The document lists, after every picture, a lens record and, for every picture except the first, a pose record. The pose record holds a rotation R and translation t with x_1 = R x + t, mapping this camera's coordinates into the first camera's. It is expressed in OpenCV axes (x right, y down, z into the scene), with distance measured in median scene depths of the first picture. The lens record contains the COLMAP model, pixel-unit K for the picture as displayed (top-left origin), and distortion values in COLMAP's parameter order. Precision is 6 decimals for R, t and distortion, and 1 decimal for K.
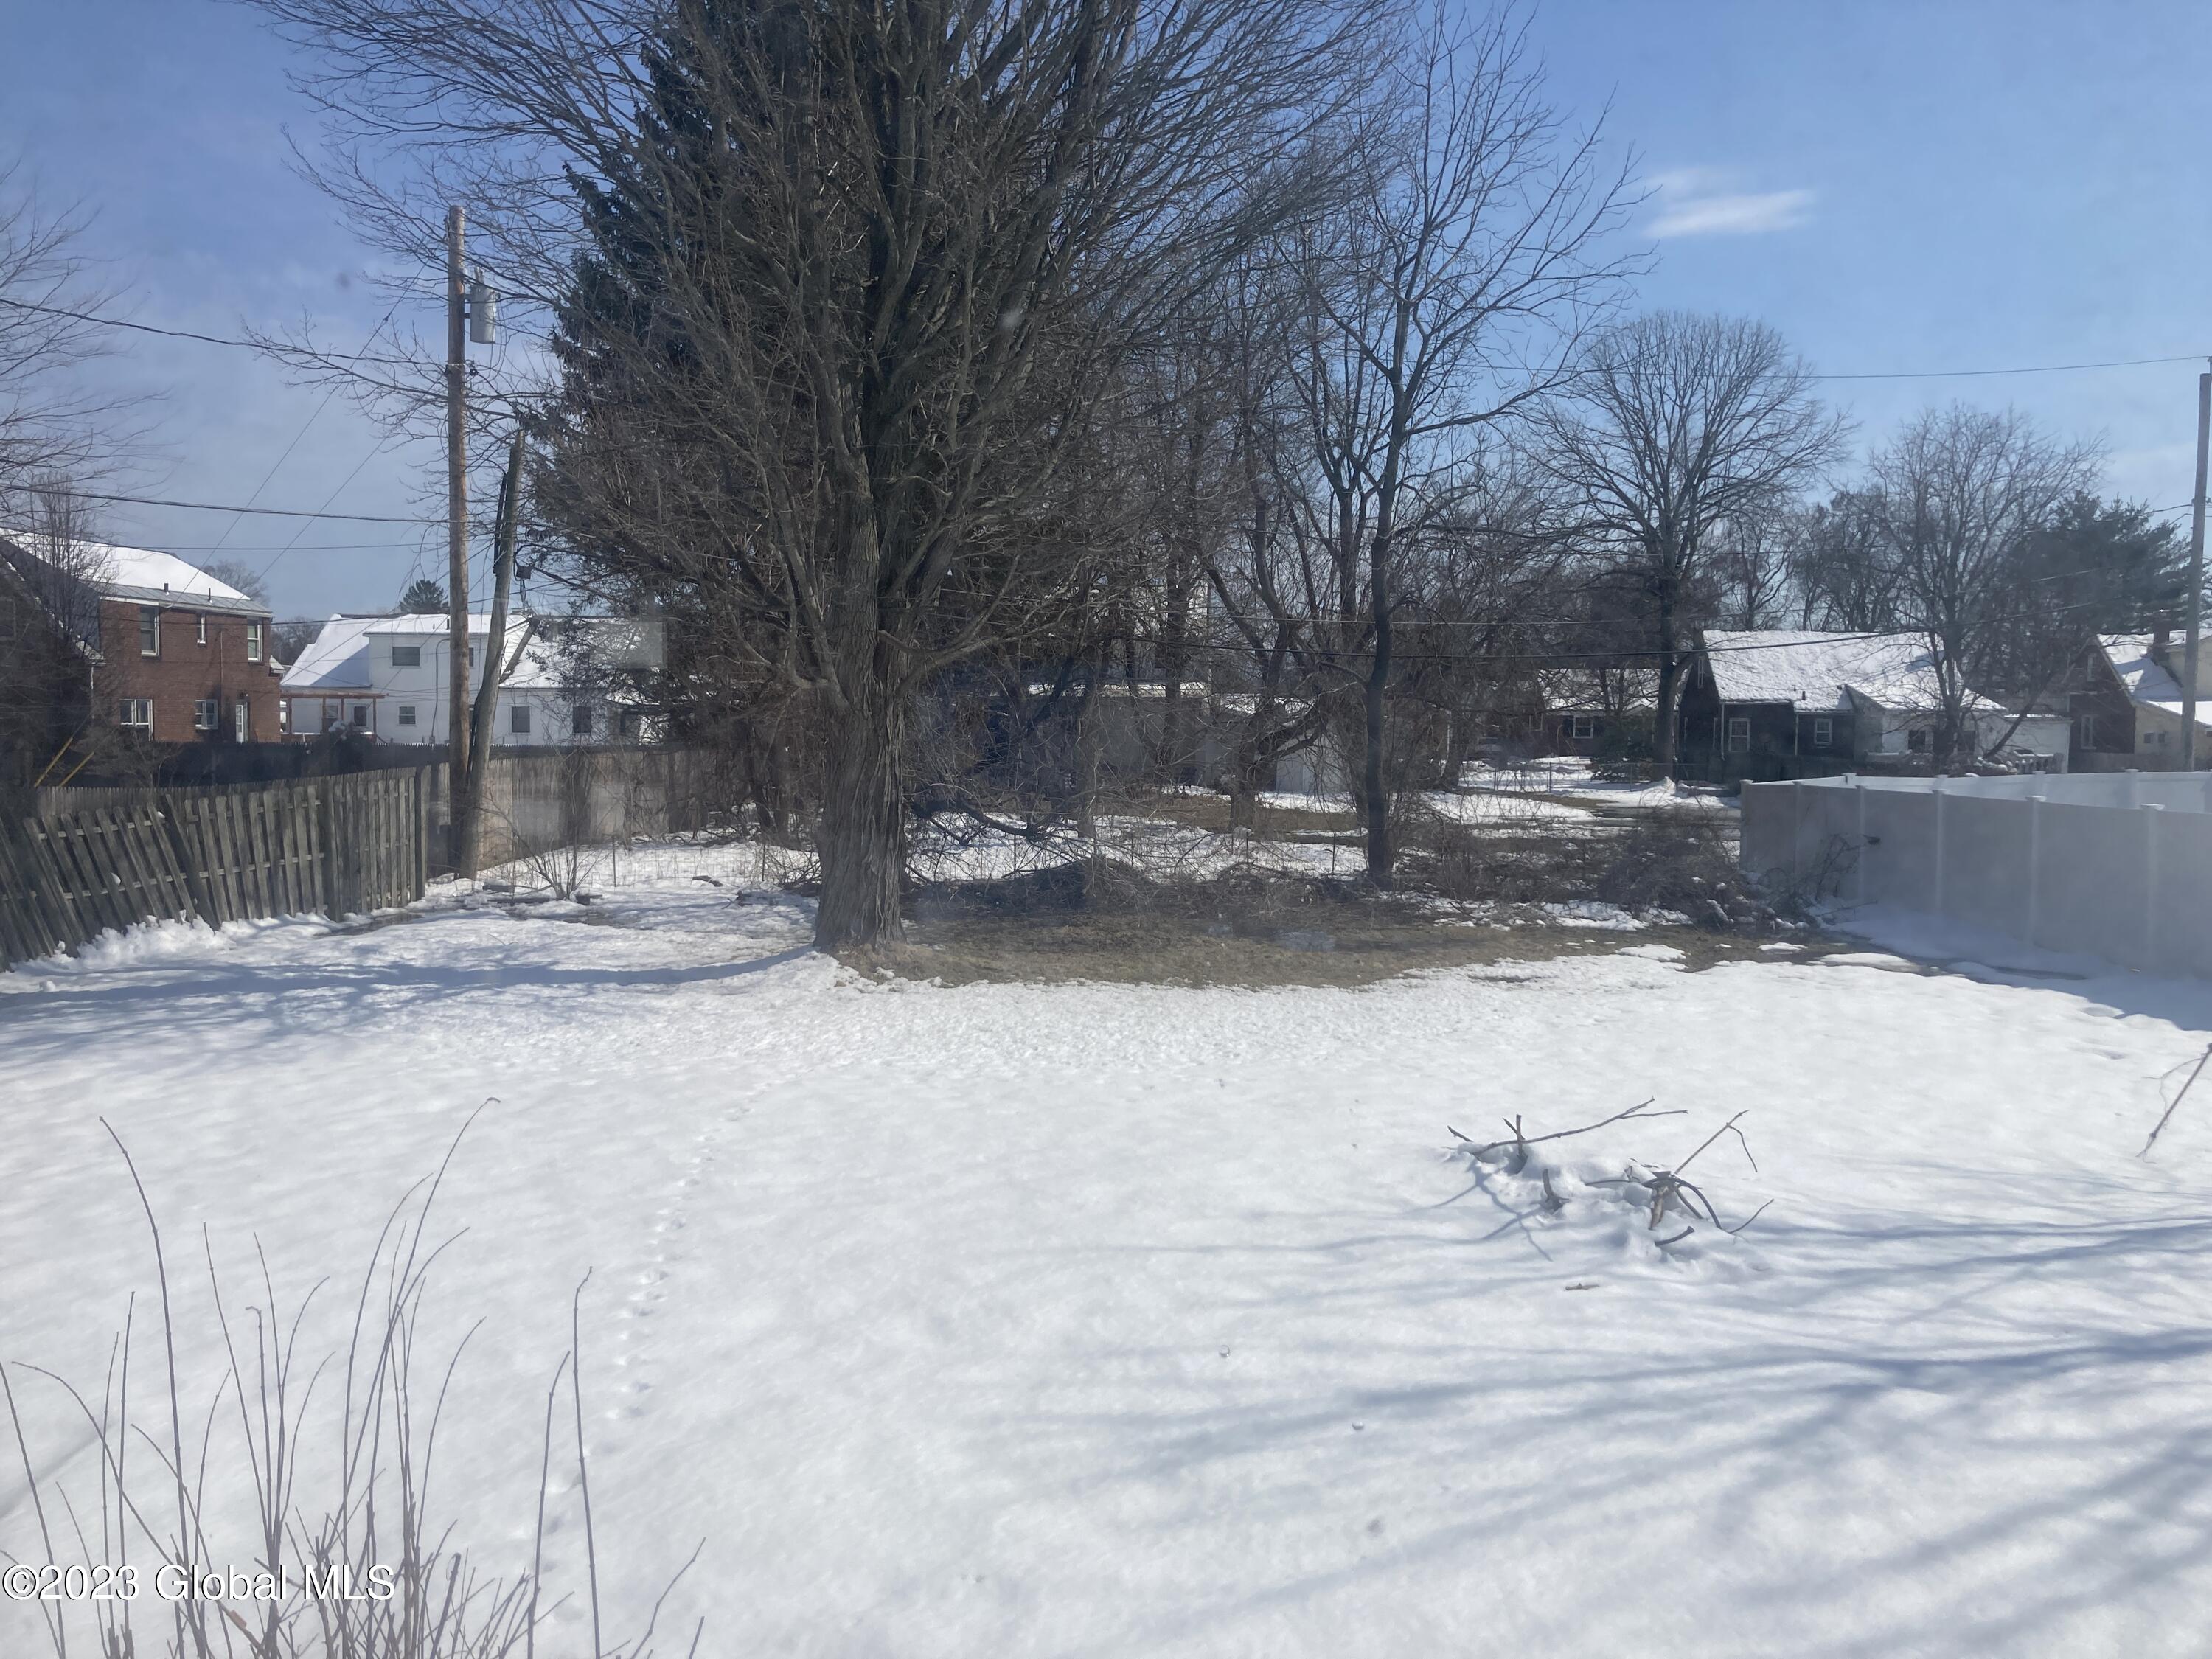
lens RADIAL K [[1813.2, 0, 1072.1], [0, 1813.2, 832.0], [0, 0, 1]] dist [0.025566, -0.007583]
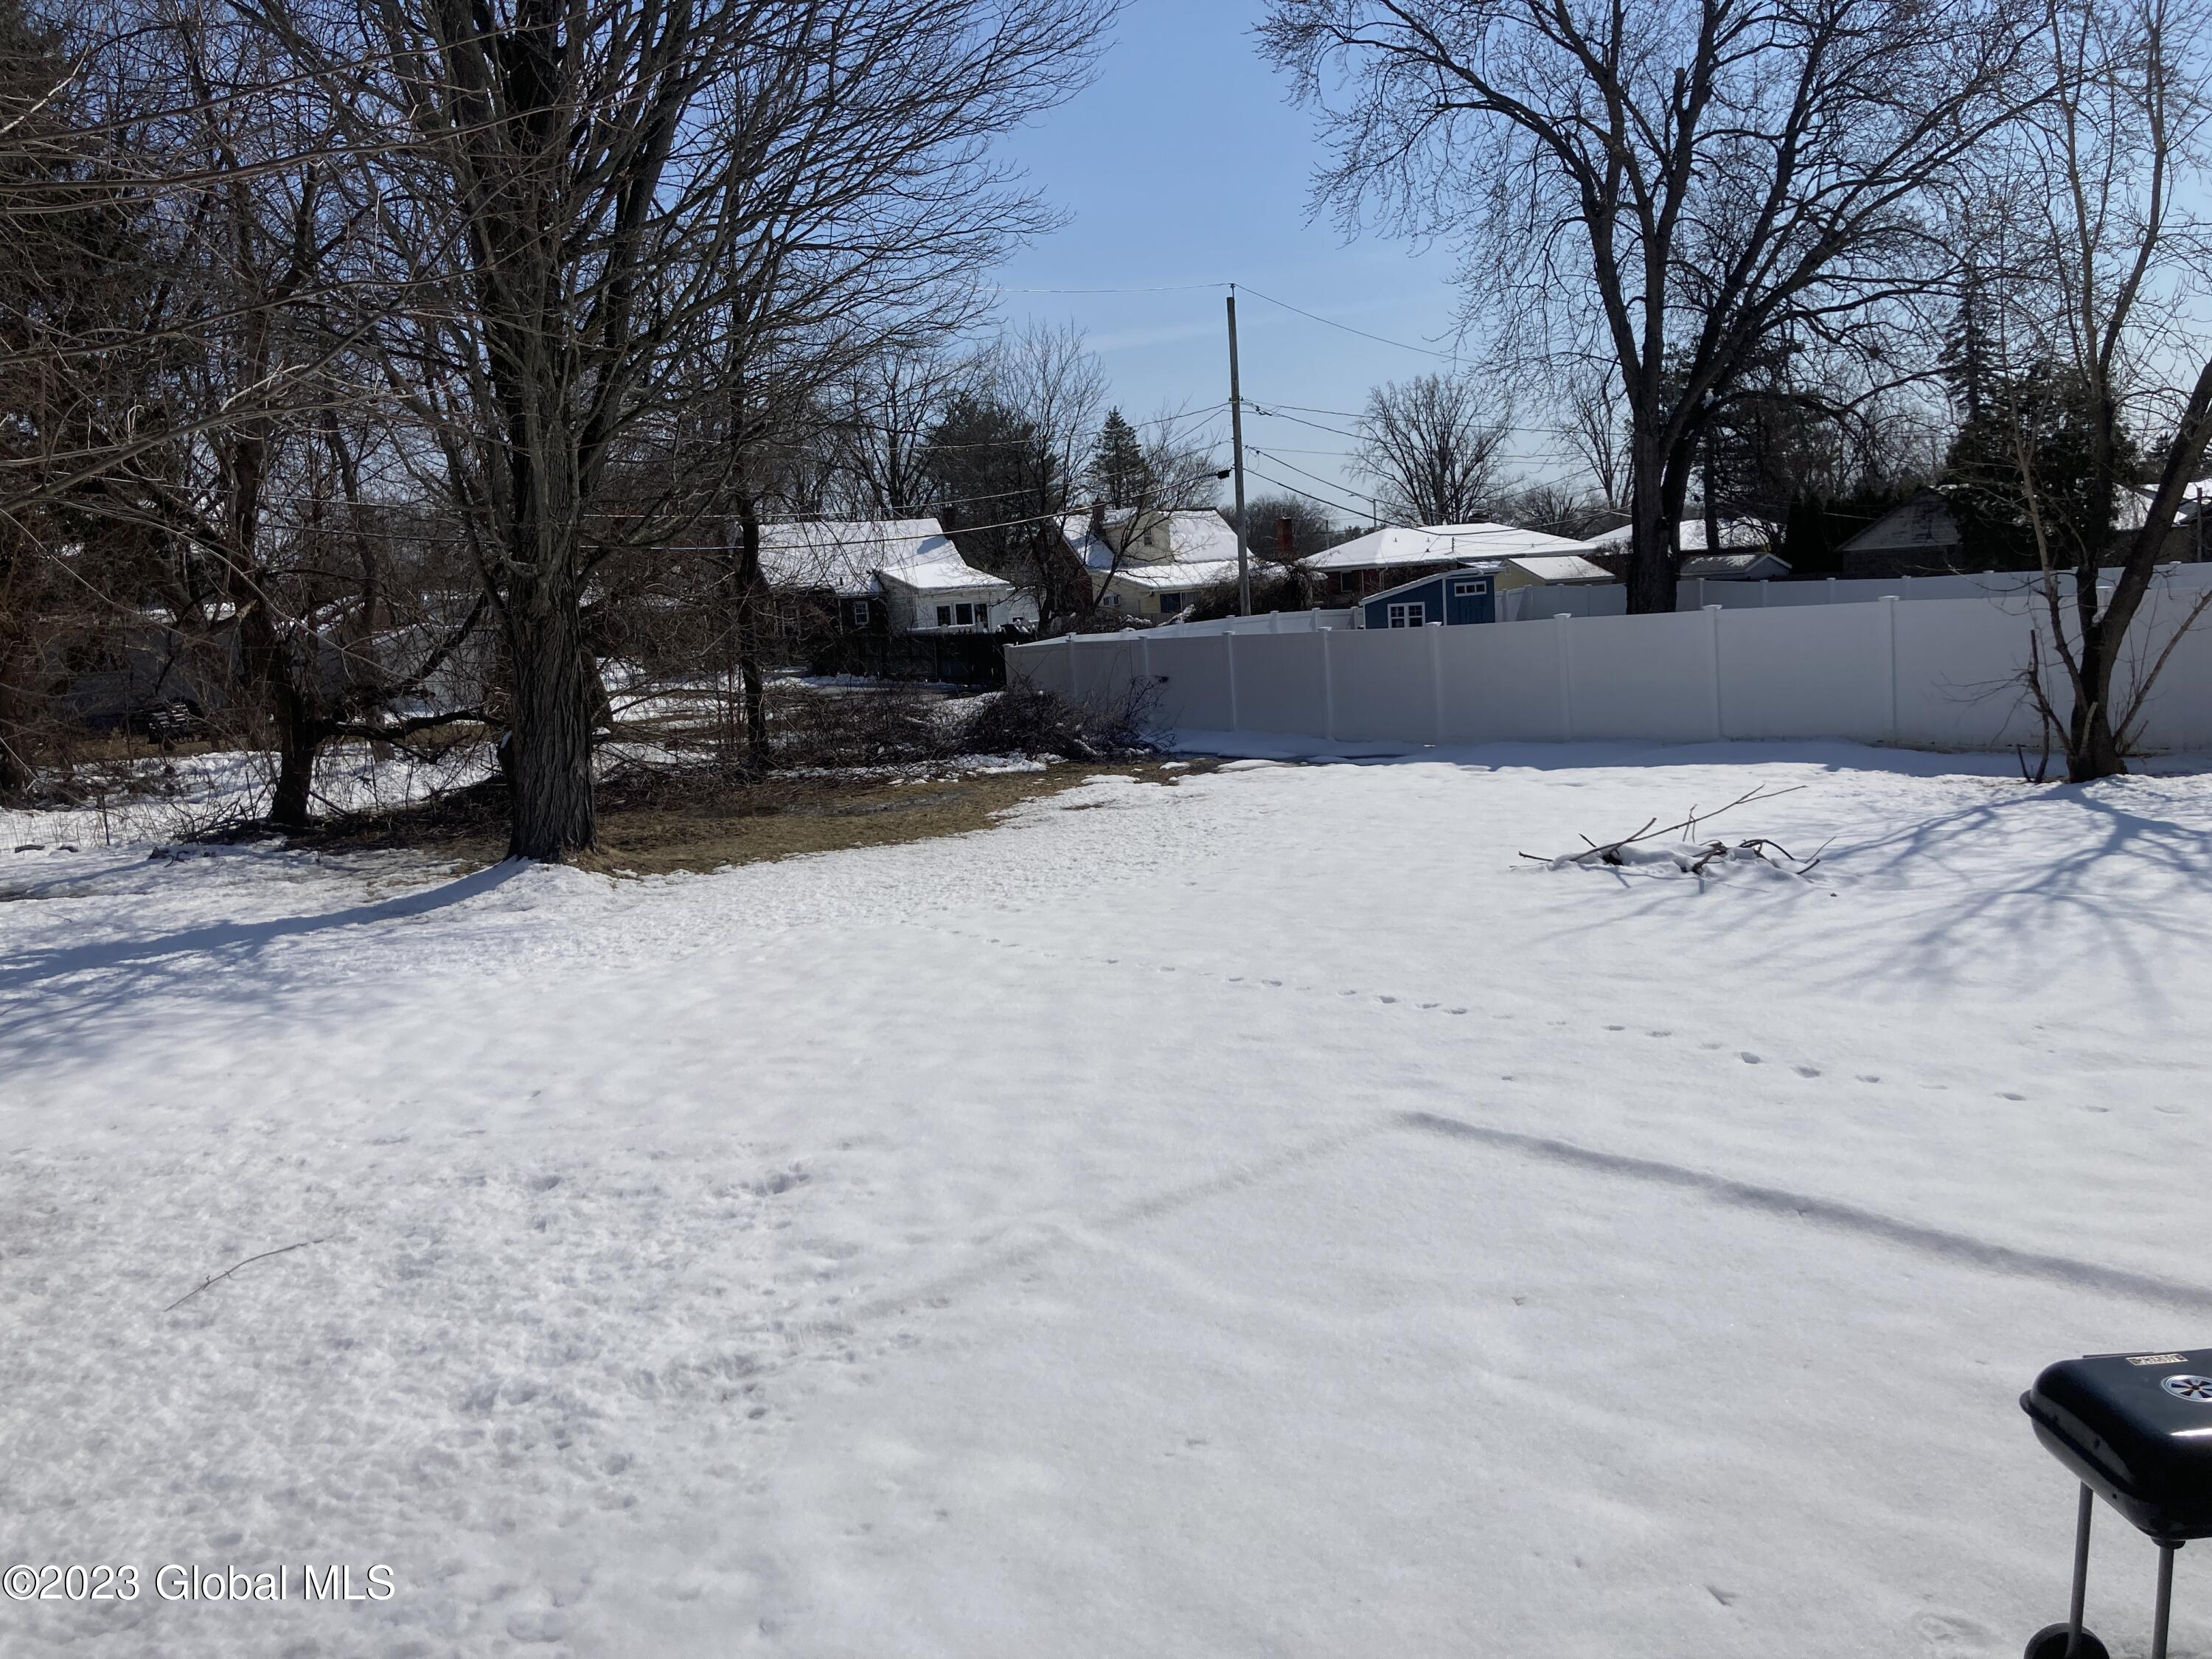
lens RADIAL K [[1813.2, 0, 1072.1], [0, 1813.2, 832.0], [0, 0, 1]] dist [0.025566, -0.007583]
pose [[0.823448, -0.132948, 0.551597, -0.123396], [0.103572, 0.991047, 0.084249, -0.002091], [-0.557859, -0.012244, 0.829845, -0.004588]]
